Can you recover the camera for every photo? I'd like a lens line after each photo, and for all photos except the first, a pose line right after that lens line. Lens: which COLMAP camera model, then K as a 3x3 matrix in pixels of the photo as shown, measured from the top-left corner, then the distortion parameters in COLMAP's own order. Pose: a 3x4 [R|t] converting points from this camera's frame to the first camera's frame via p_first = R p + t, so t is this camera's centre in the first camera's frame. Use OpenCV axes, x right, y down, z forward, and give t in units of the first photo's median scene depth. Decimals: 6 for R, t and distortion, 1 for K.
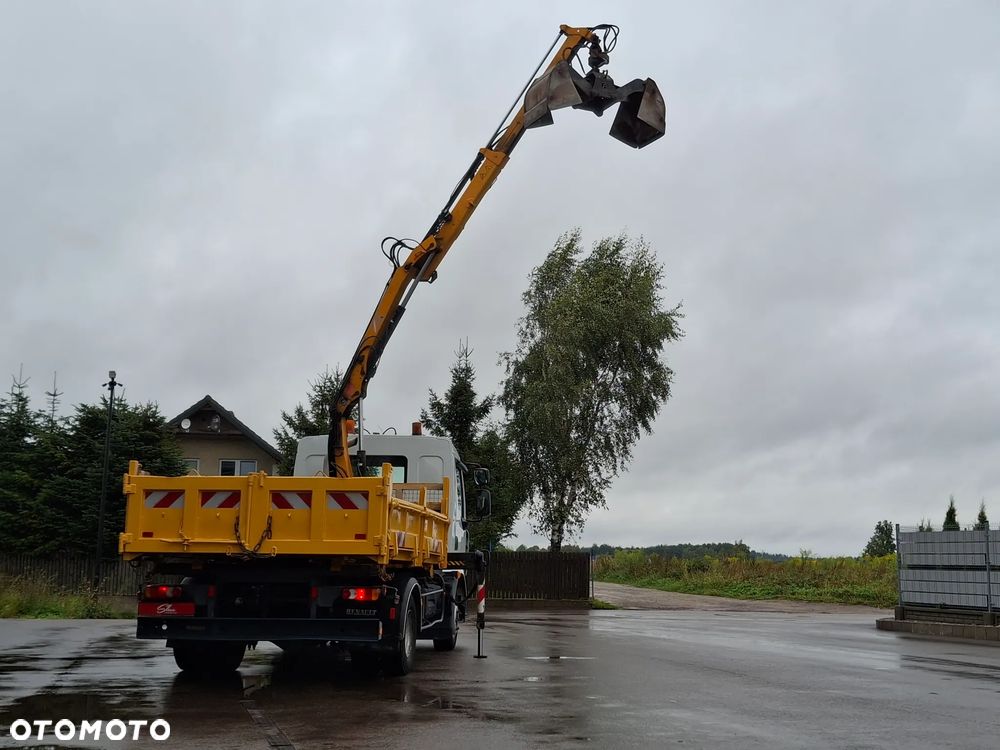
lens RADIAL K [[1298.9, 0, 504.0], [0, 1298.9, 365.6], [0, 0, 1]] dist [0.077376, 0.000000]
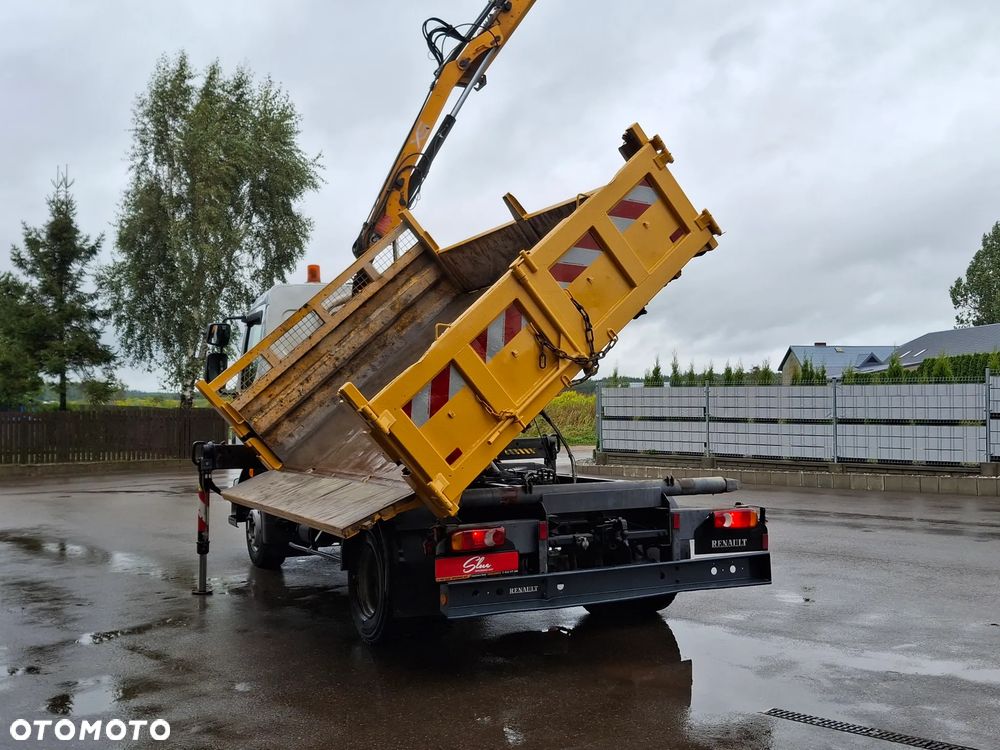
lens RADIAL K [[1088.4, 0, 507.4], [0, 1088.4, 380.5], [0, 0, 1]] dist [0.074301, 0.000000]
pose [[0.831854, -0.010140, 0.554901, -0.320154], [-0.066953, 0.990697, 0.118474, 0.022798], [-0.550940, -0.135705, 0.823437, 0.348678]]
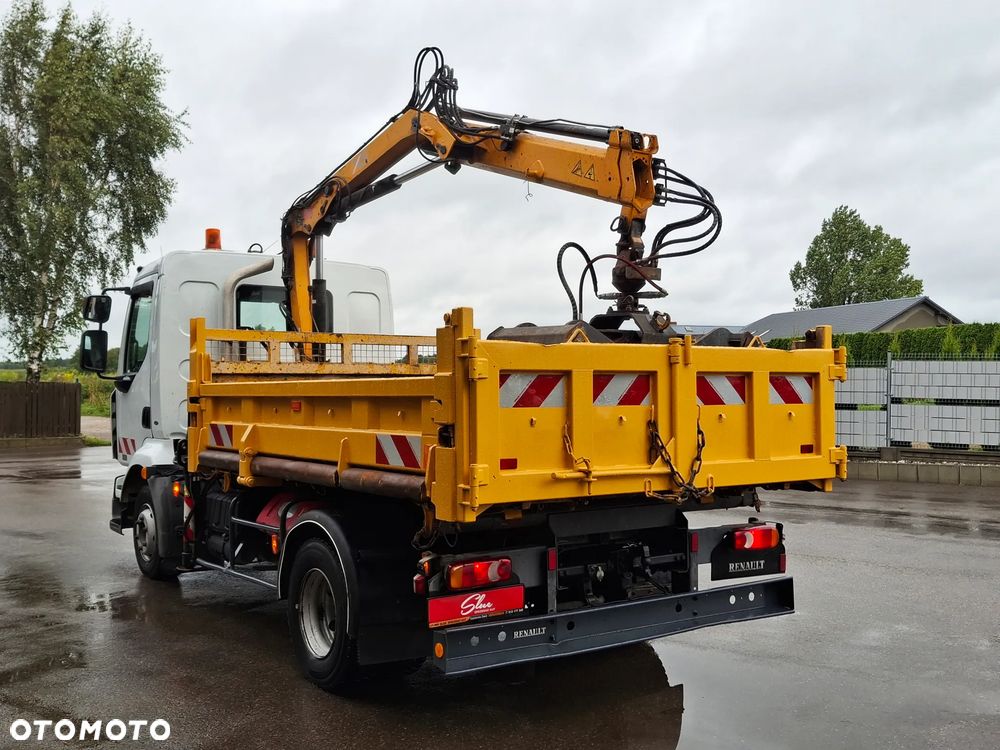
lens RADIAL K [[1088.4, 0, 500.4], [0, 1088.4, 377.1], [0, 0, 1]] dist [0.074301, 0.000000]
pose [[0.756799, -0.012756, 0.653524, -0.313810], [-0.094590, 0.987148, 0.128805, 0.027937], [-0.646768, -0.159296, 0.745866, 0.420156]]
